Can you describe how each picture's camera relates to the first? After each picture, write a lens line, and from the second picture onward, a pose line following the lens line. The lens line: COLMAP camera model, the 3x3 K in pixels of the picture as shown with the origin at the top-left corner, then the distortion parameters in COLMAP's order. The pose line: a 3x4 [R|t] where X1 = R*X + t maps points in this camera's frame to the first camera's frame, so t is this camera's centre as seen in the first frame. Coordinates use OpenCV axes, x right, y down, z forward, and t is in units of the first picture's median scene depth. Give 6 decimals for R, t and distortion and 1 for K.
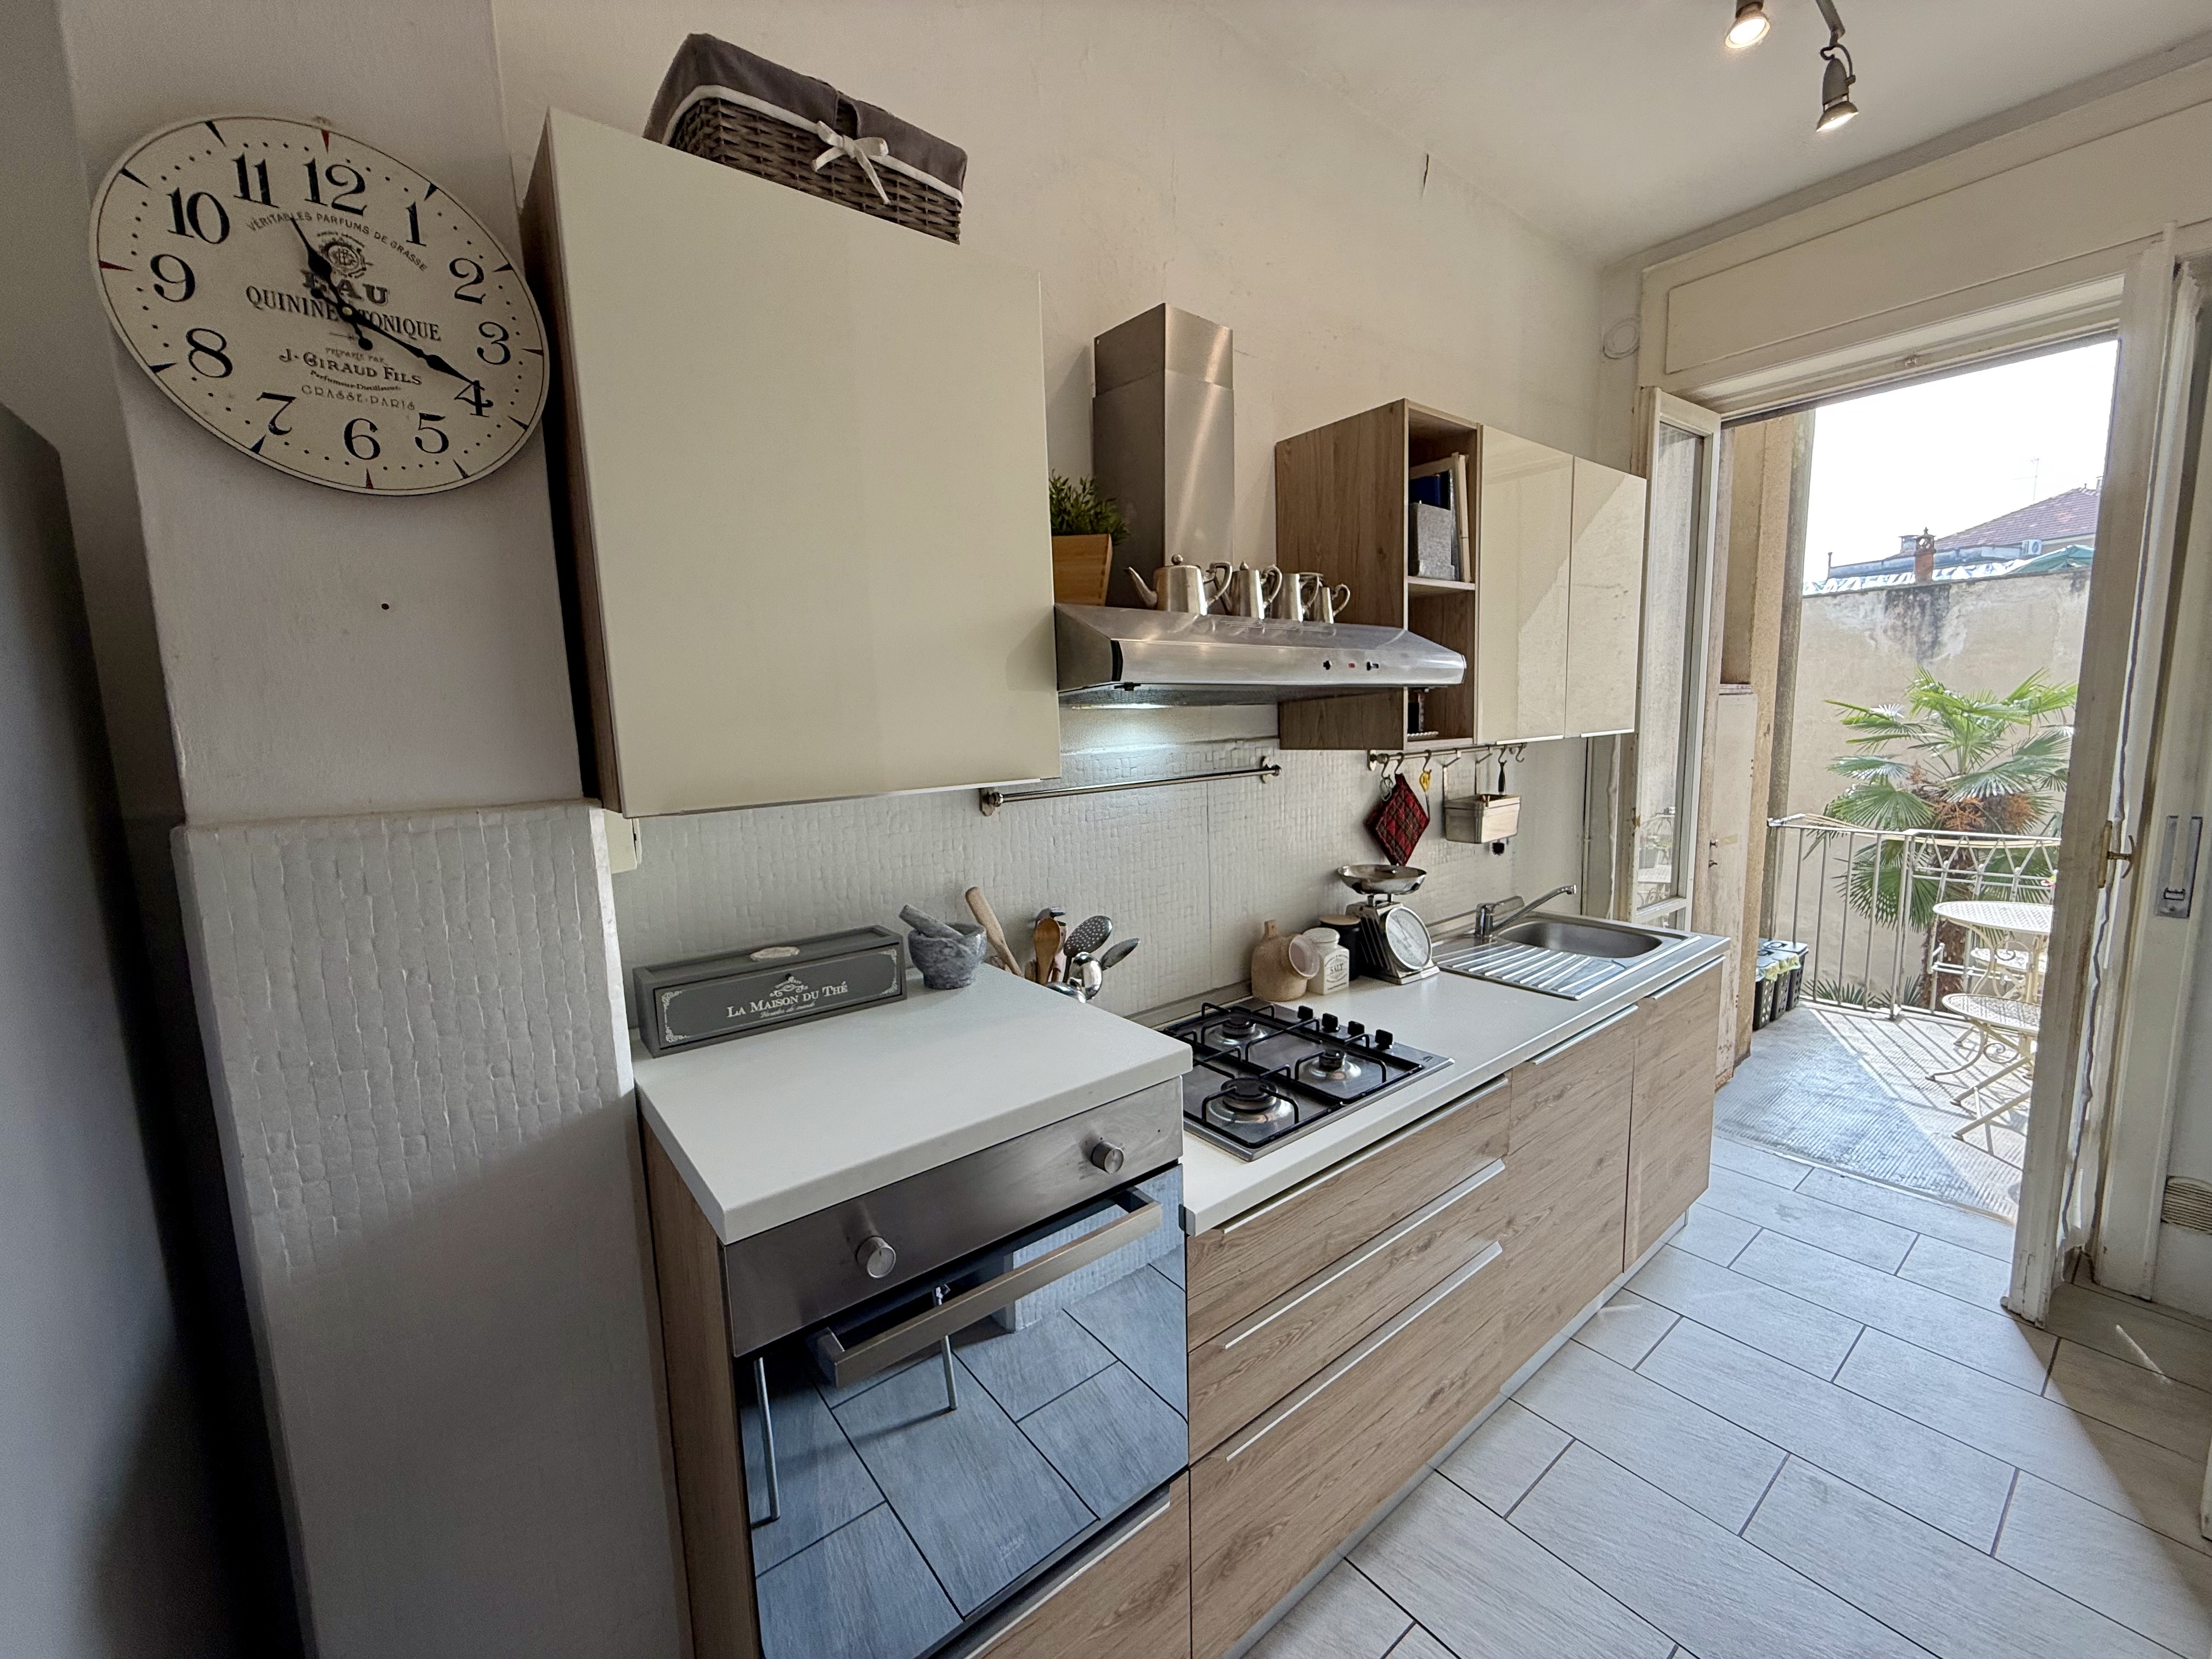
lens RADIAL K [[882.7, 0, 1101.5], [0, 882.7, 828.1], [0, 0, 1]] dist [-0.000227, -0.000245]
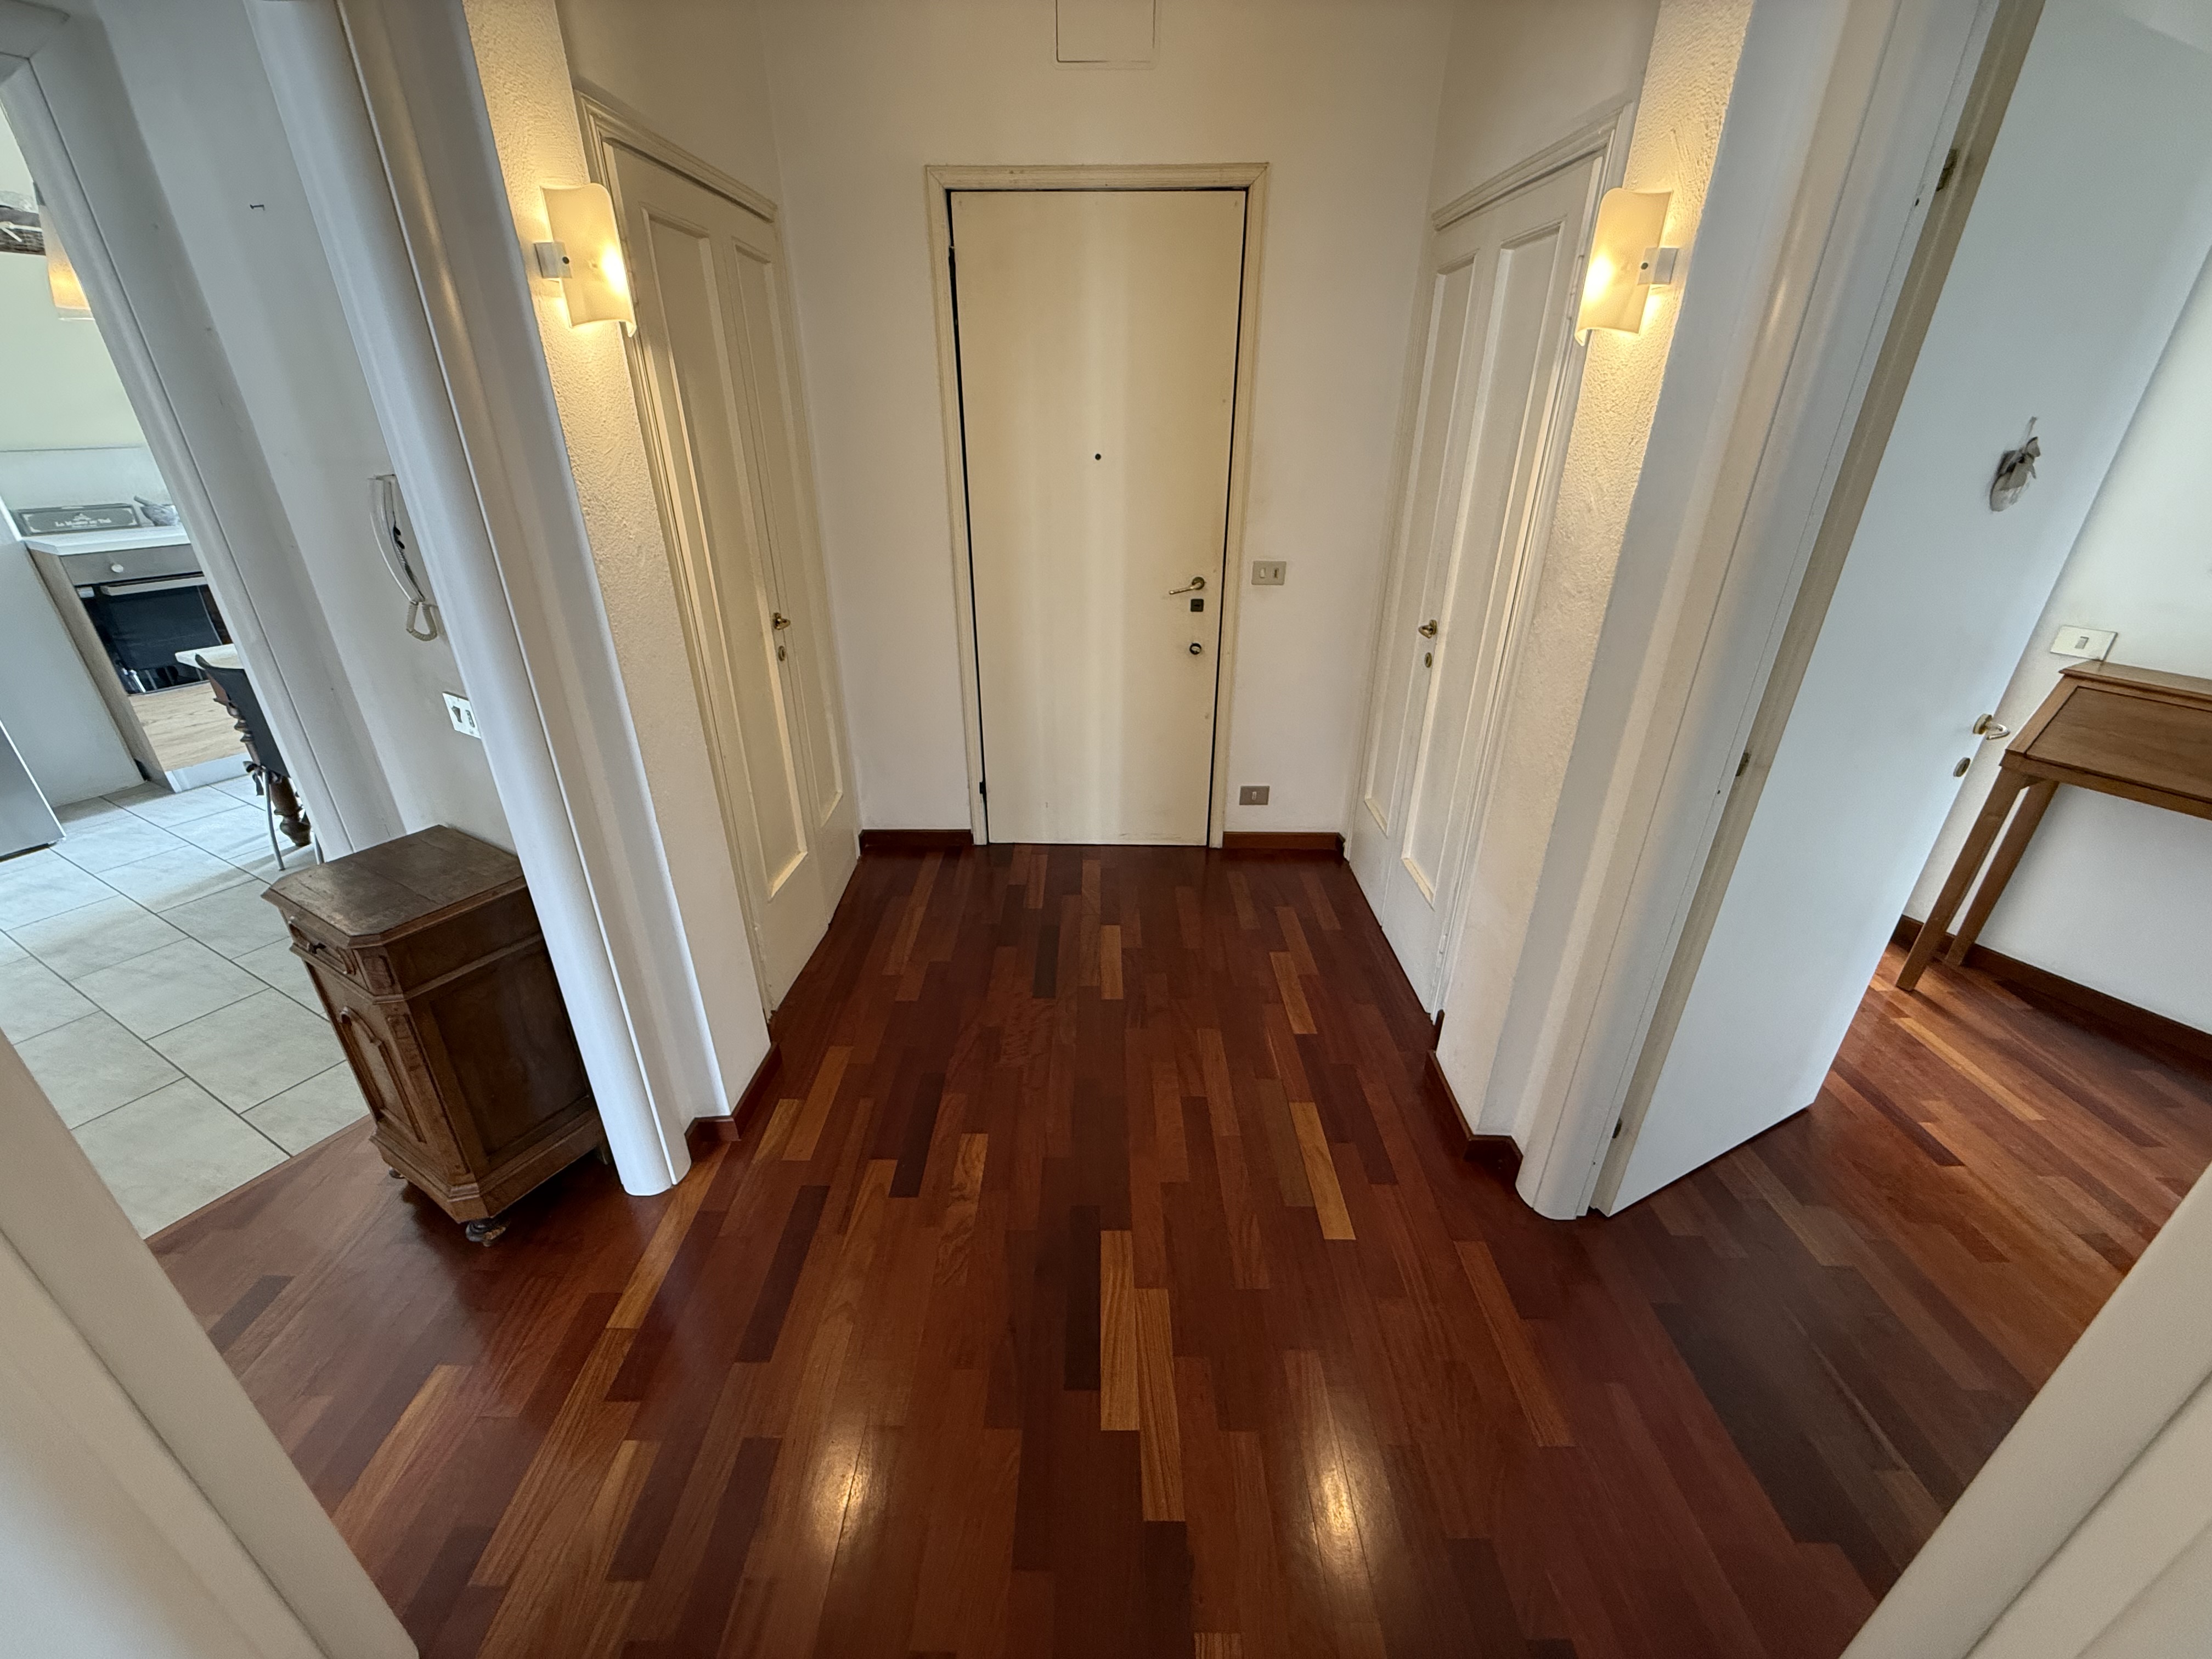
lens RADIAL K [[882.7, 0, 1101.5], [0, 882.7, 828.1], [0, 0, 1]] dist [-0.000227, -0.000245]
pose [[0.921656, -0.139526, 0.362053, 1.127656], [0.021908, 0.950332, 0.310466, 0.225904], [-0.387389, -0.278211, 0.878936, -2.297098]]
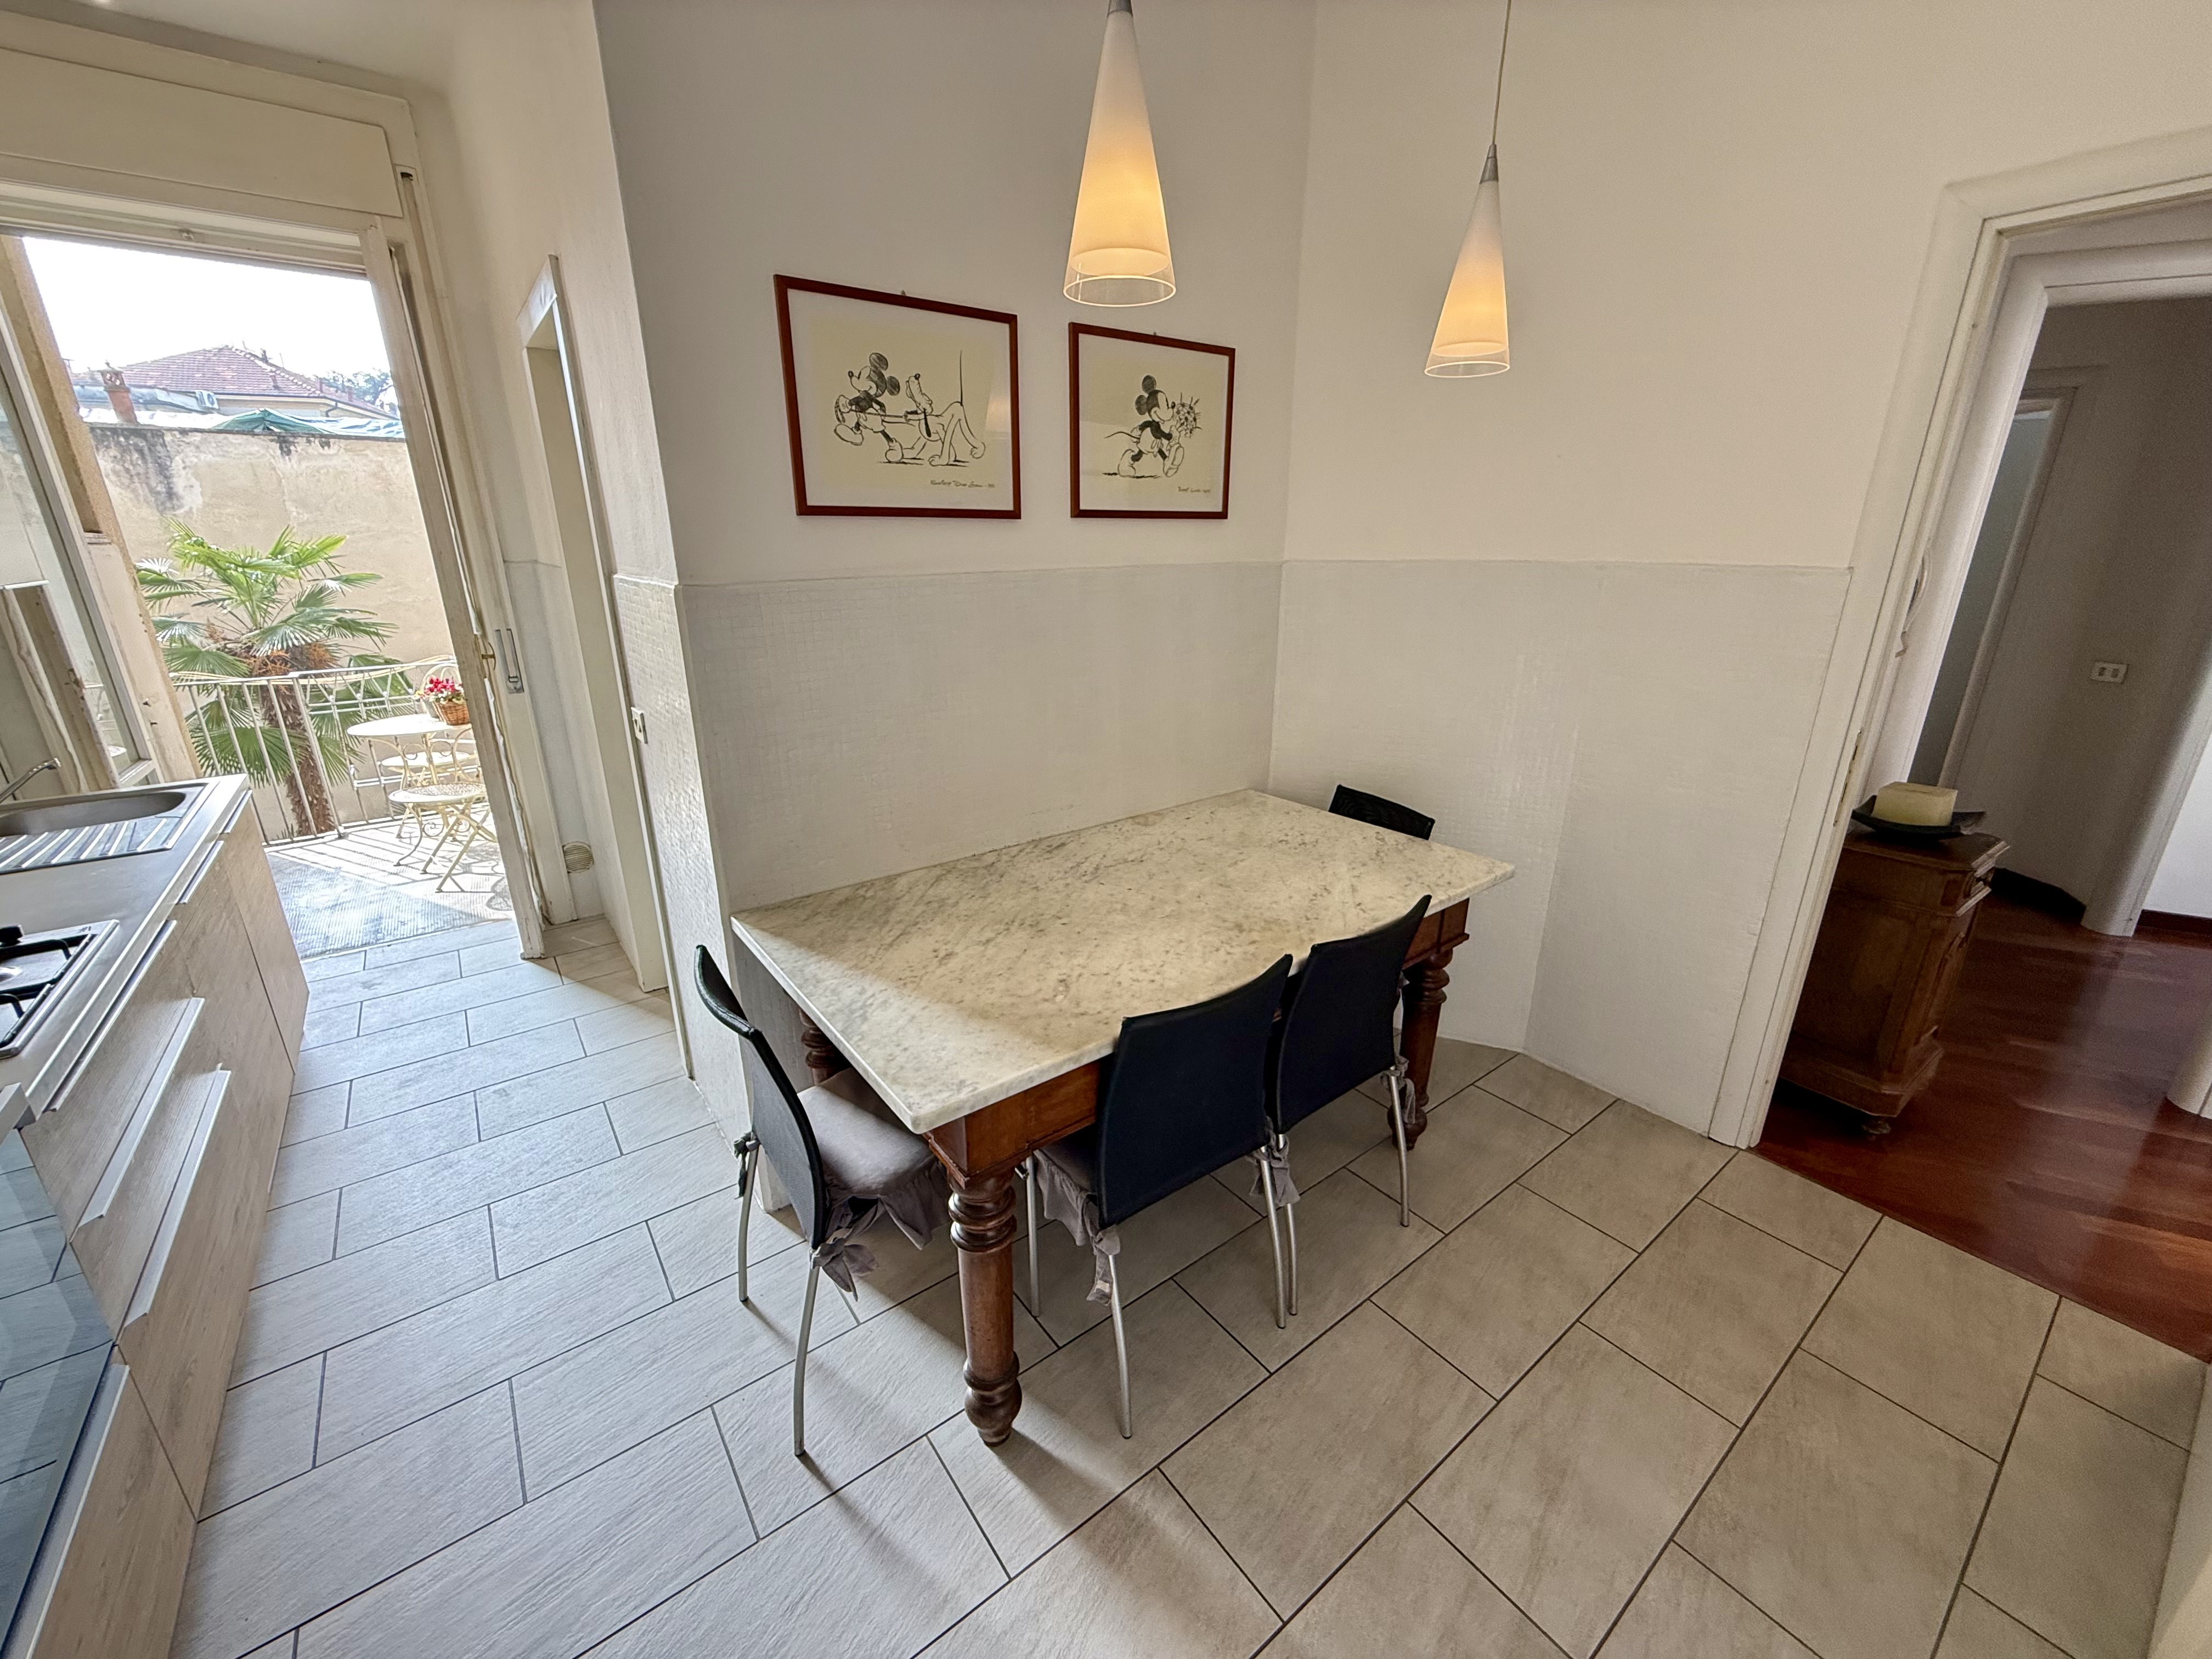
lens RADIAL K [[882.7, 0, 1101.5], [0, 882.7, 828.1], [0, 0, 1]] dist [-0.000227, -0.000245]
pose [[0.022947, -0.284561, 0.958383, -0.446042], [0.133607, 0.950909, 0.279143, 0.031724], [-0.990769, 0.121641, 0.059840, -0.151928]]
